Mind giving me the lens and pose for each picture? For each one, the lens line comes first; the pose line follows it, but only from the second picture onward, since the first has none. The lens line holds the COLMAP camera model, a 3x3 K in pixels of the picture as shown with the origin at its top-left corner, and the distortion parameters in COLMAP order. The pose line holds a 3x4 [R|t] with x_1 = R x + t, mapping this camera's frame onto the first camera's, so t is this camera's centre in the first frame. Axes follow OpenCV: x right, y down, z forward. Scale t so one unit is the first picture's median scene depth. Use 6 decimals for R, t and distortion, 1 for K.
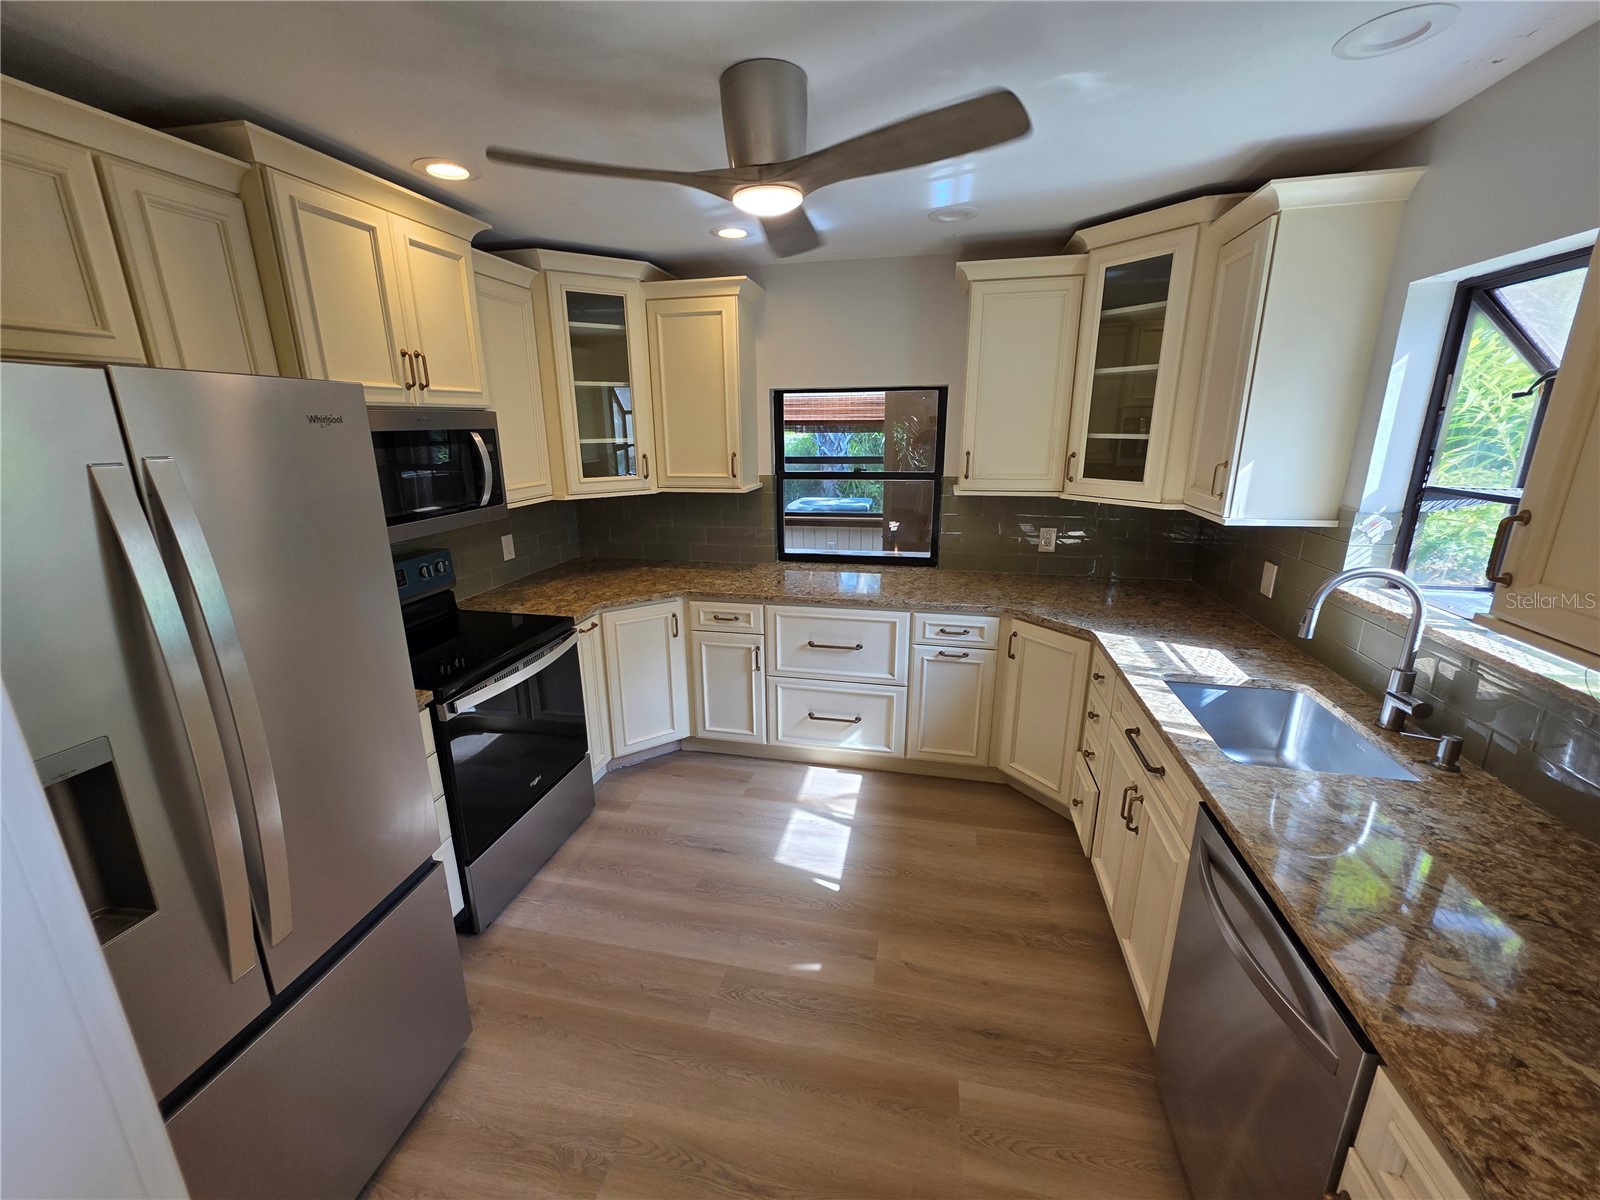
lens RADIAL K [[636.2, 0, 794.2], [0, 636.2, 594.7], [0, 0, 1]] dist [0.003284, 0.000142]
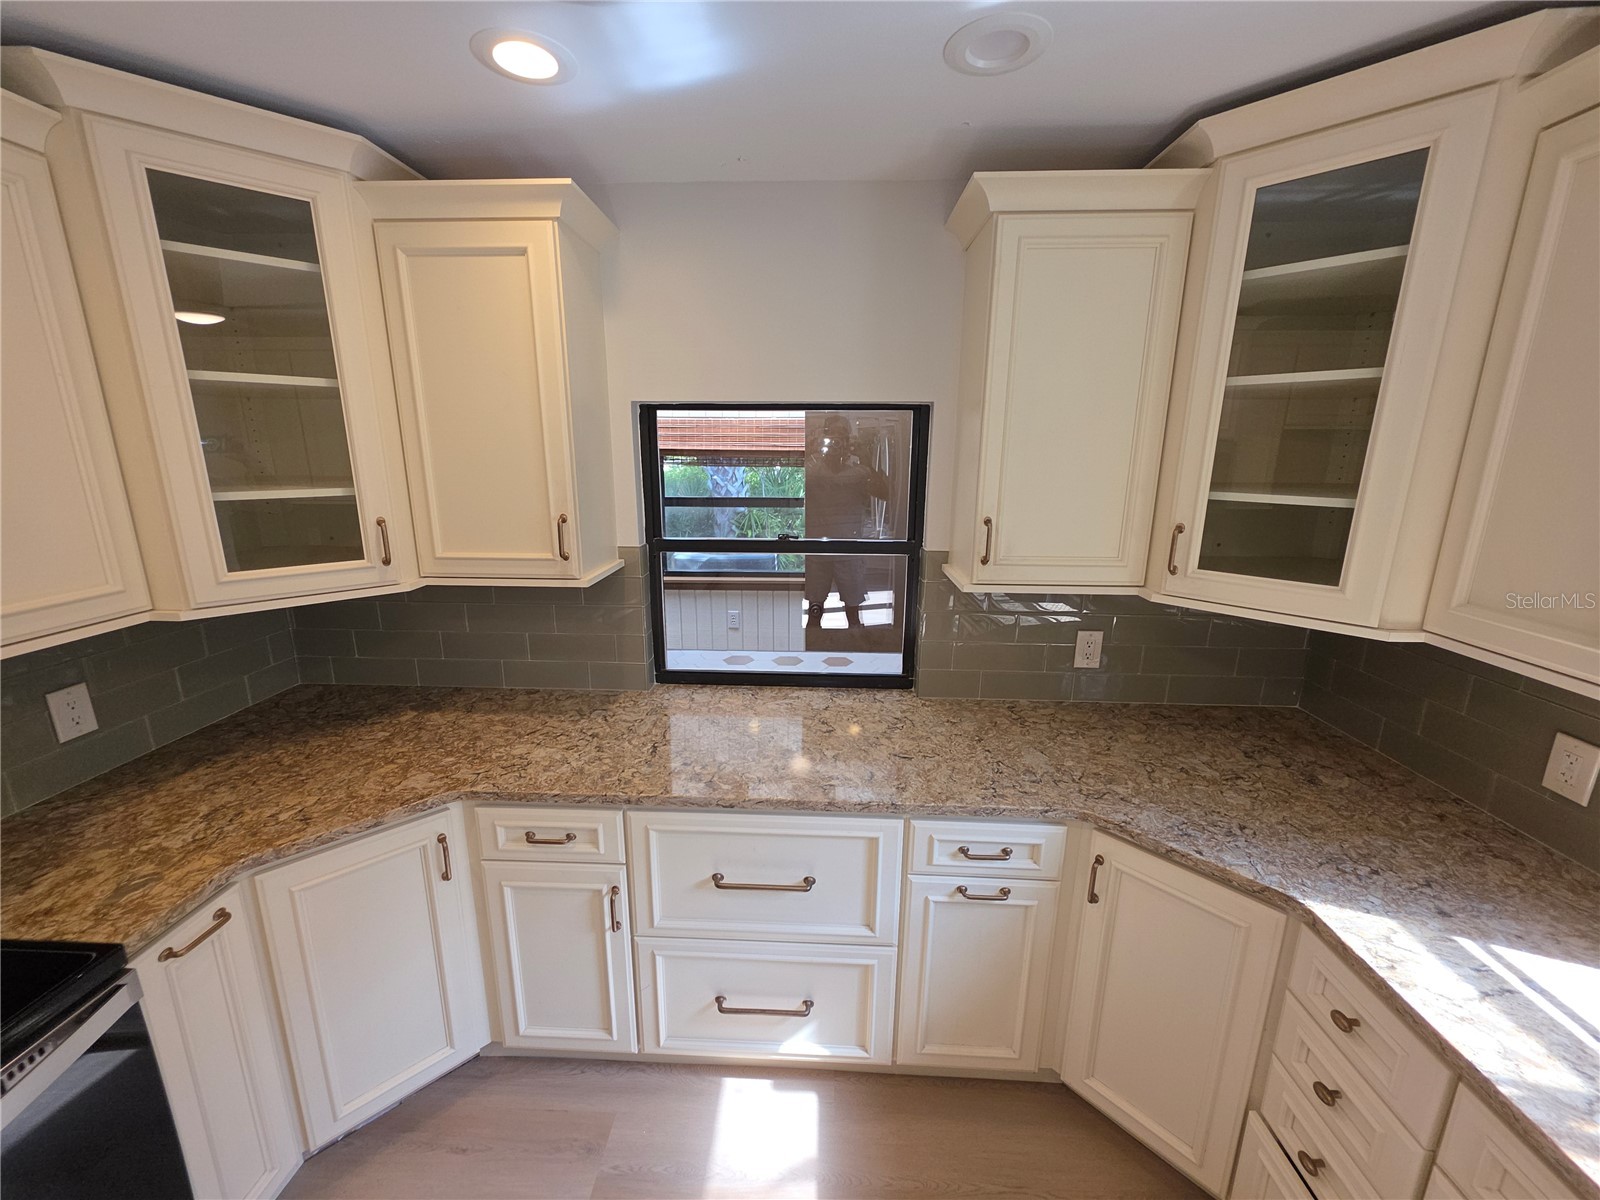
lens RADIAL K [[636.2, 0, 797.3], [0, 636.2, 594.1], [0, 0, 1]] dist [0.003284, 0.000142]
pose [[0.984490, -0.025477, 0.173583, 0.006096], [0.031461, 0.998998, -0.031815, -0.145022], [-0.172598, 0.036782, 0.984305, 0.476705]]
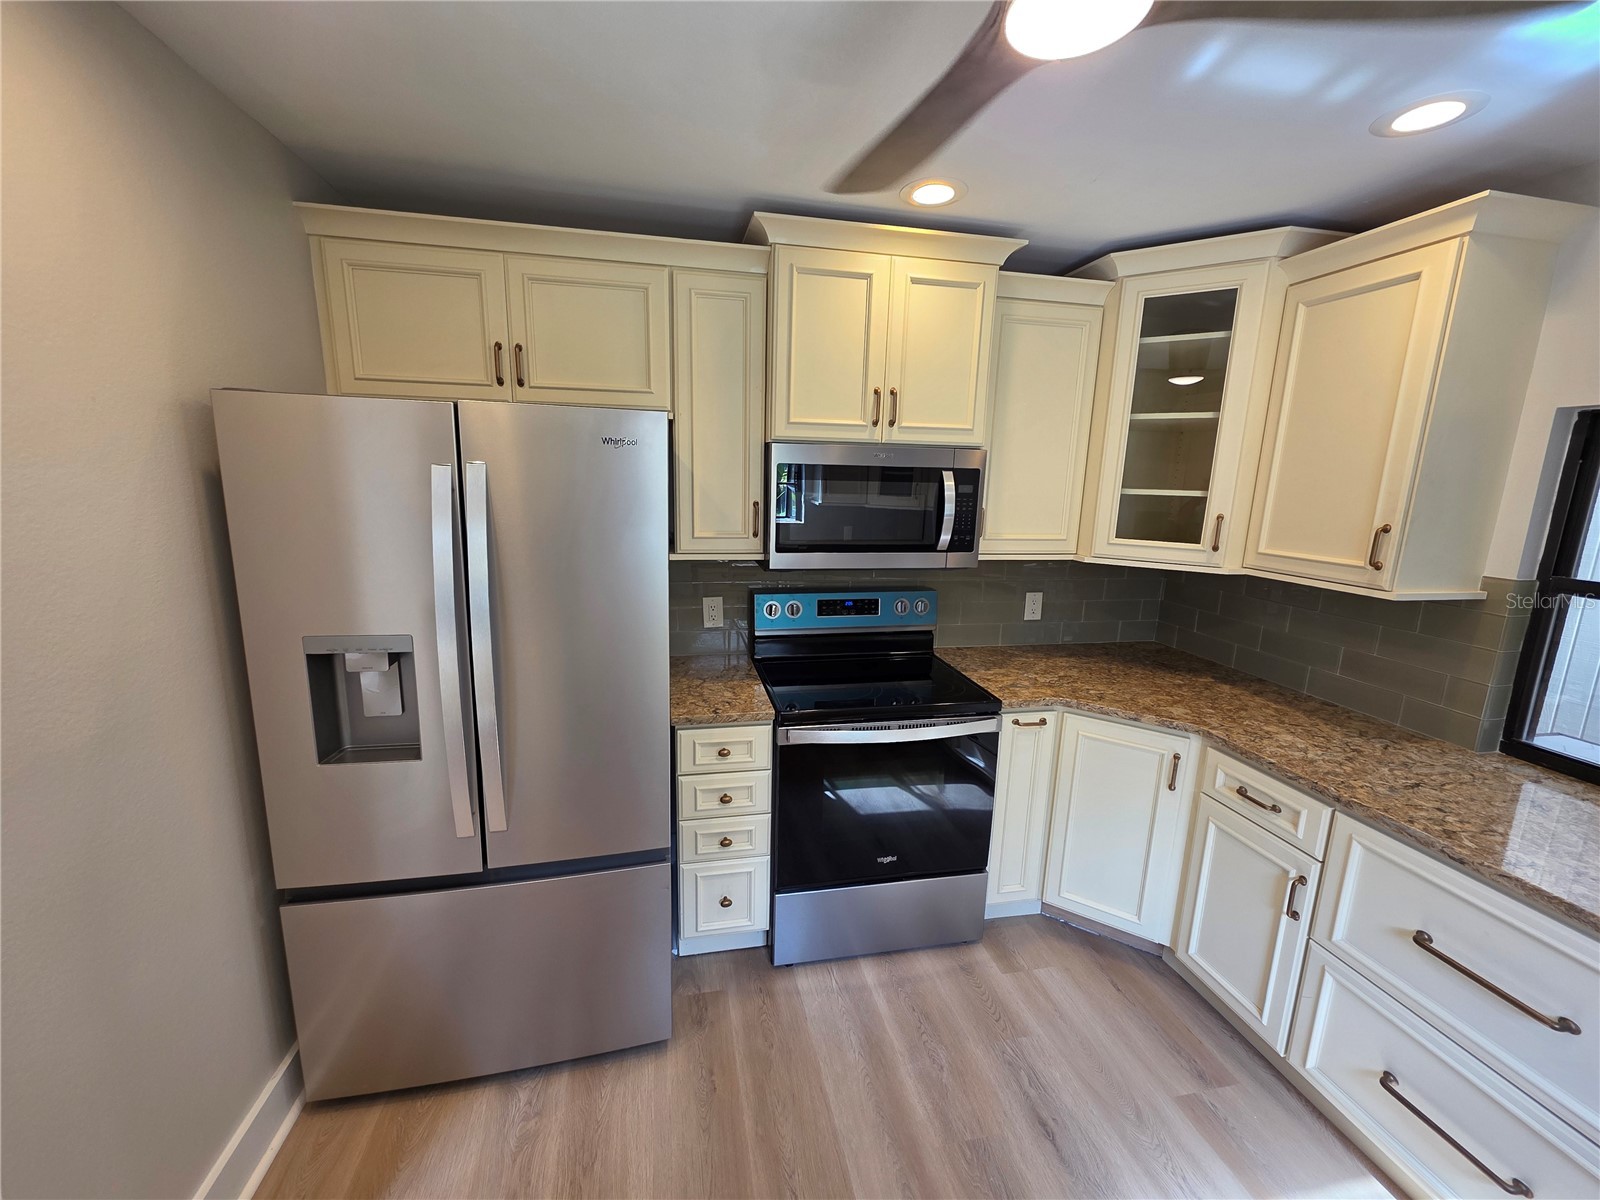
lens RADIAL K [[636.2, 0, 791.8], [0, 636.2, 592.7], [0, 0, 1]] dist [0.003284, 0.000142]
pose [[0.410545, 0.189457, -0.891941, 0.213472], [-0.269034, 0.959799, 0.080039, -0.080594], [0.871248, 0.207103, 0.445011, 0.350447]]
